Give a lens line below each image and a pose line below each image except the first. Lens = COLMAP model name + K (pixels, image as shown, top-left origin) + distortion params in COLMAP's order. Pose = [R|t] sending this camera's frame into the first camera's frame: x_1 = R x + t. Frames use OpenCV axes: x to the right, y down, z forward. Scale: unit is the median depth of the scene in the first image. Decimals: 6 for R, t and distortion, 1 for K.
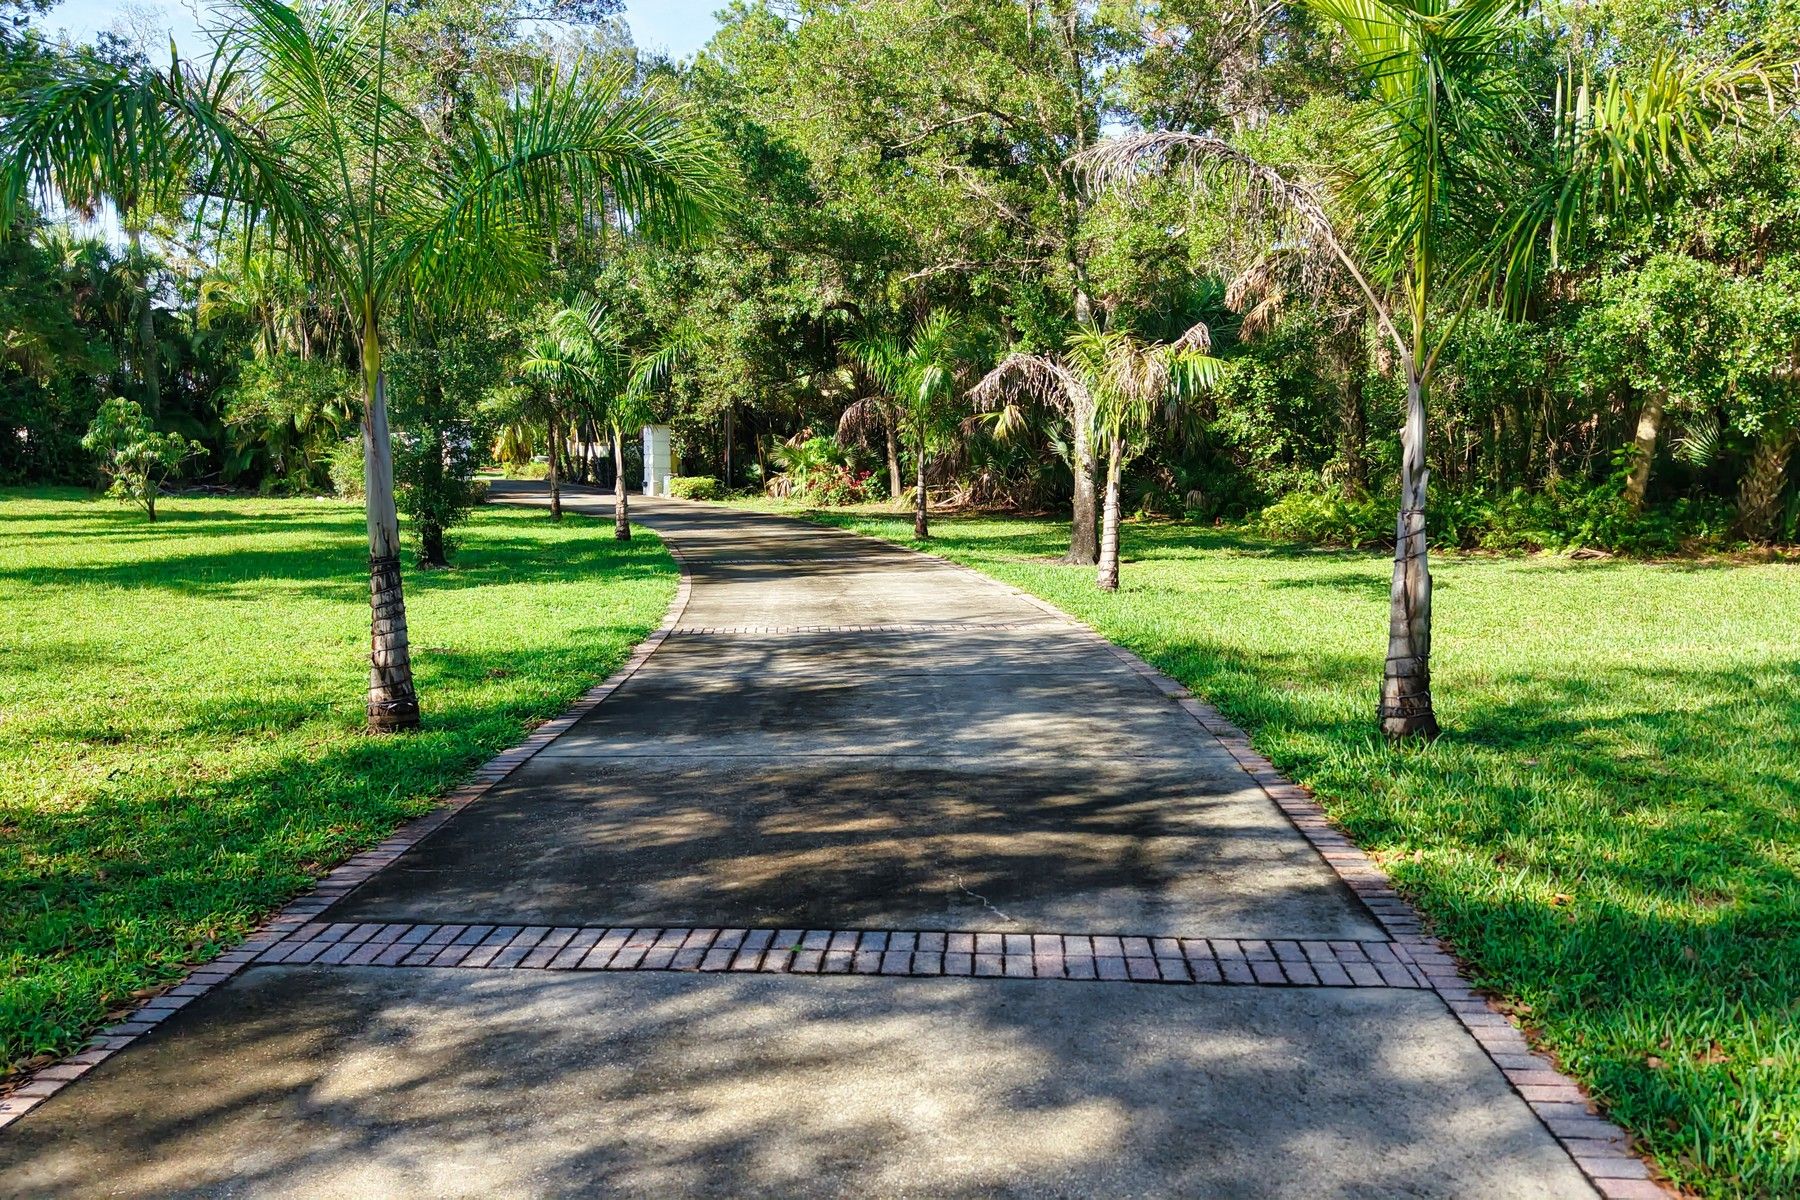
lens RADIAL K [[1420.3, 0, 900.0], [0, 1420.3, 600.0], [0, 0, 1]] dist [0.116737, -0.190539]
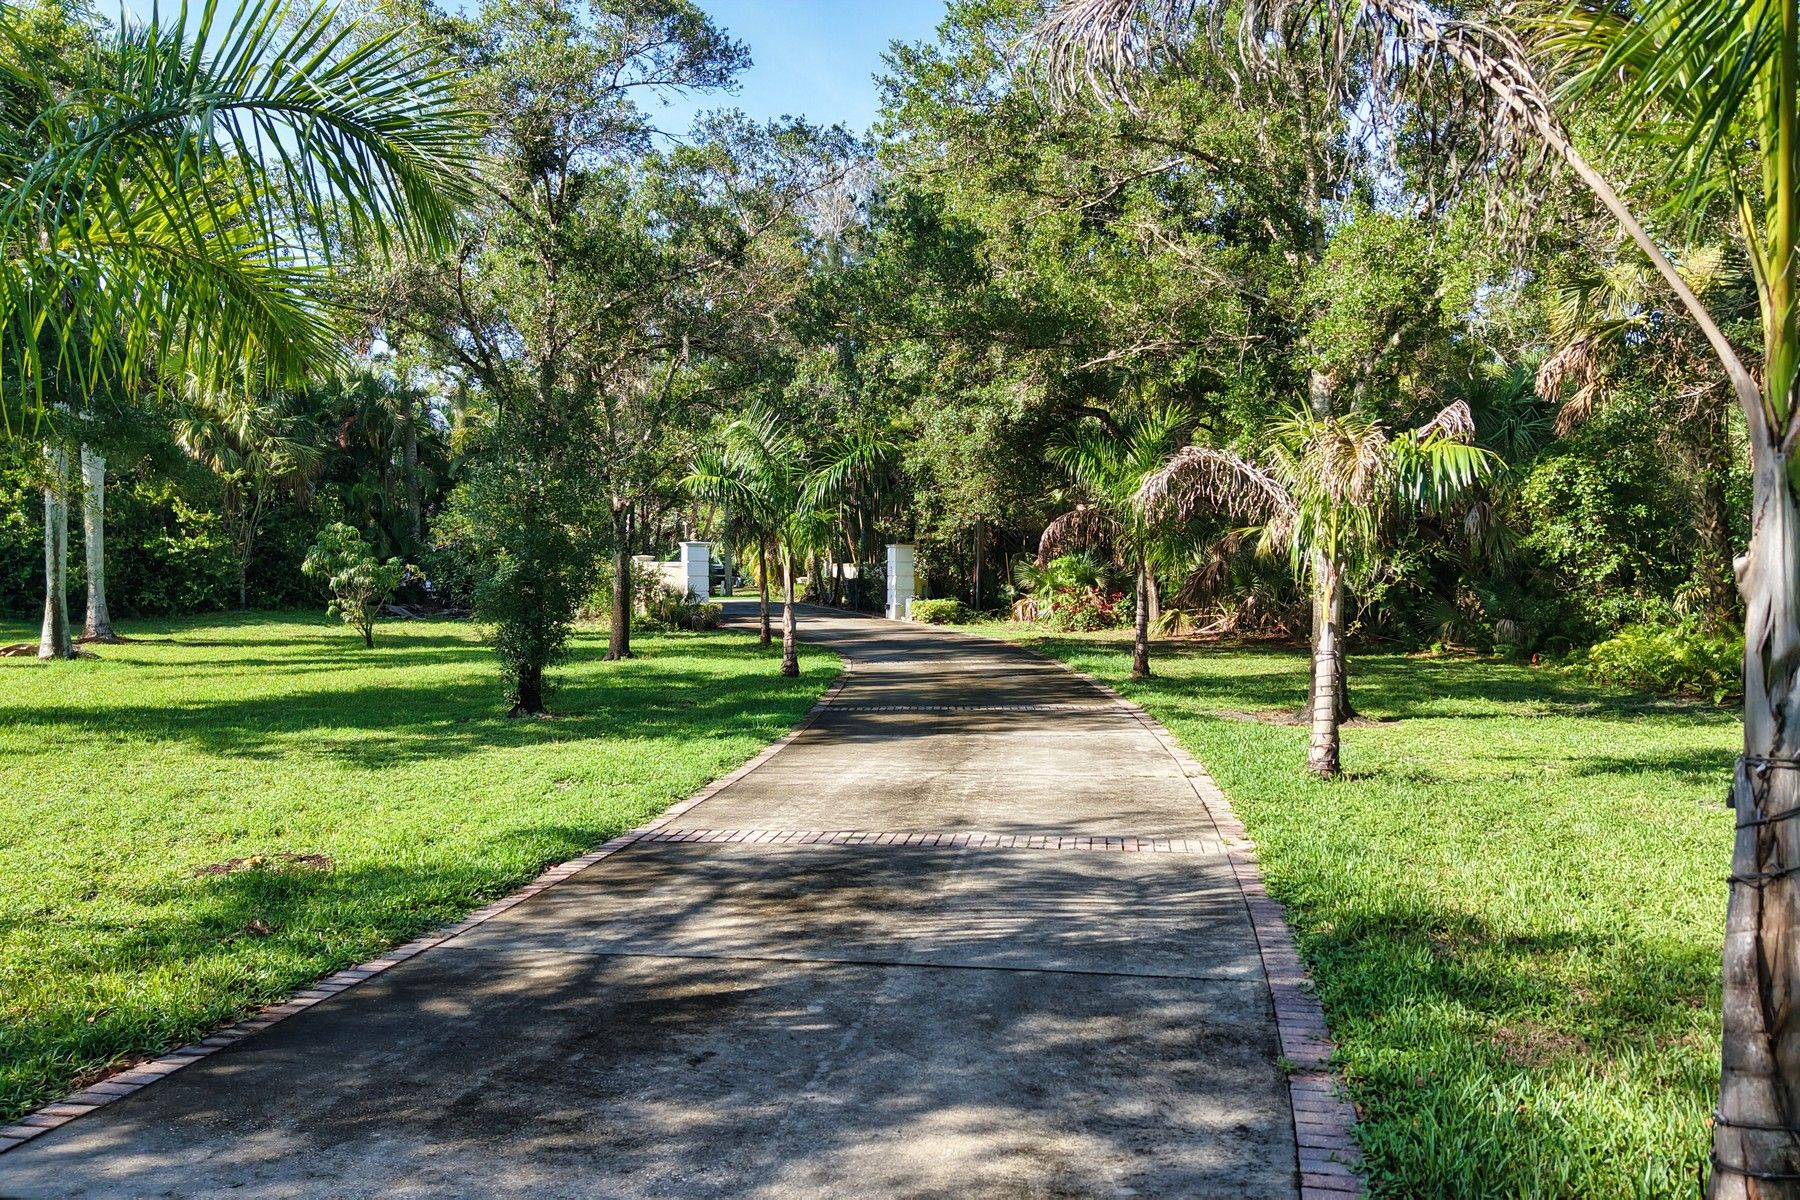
lens RADIAL K [[1420.3, 0, 900.0], [0, 1420.3, 600.0], [0, 0, 1]] dist [0.116737, -0.190539]
pose [[0.976453, 0.001388, -0.215727, 0.051054], [-0.018965, 0.996660, -0.079432, -0.017486], [0.214896, 0.081653, 0.973218, 0.136996]]
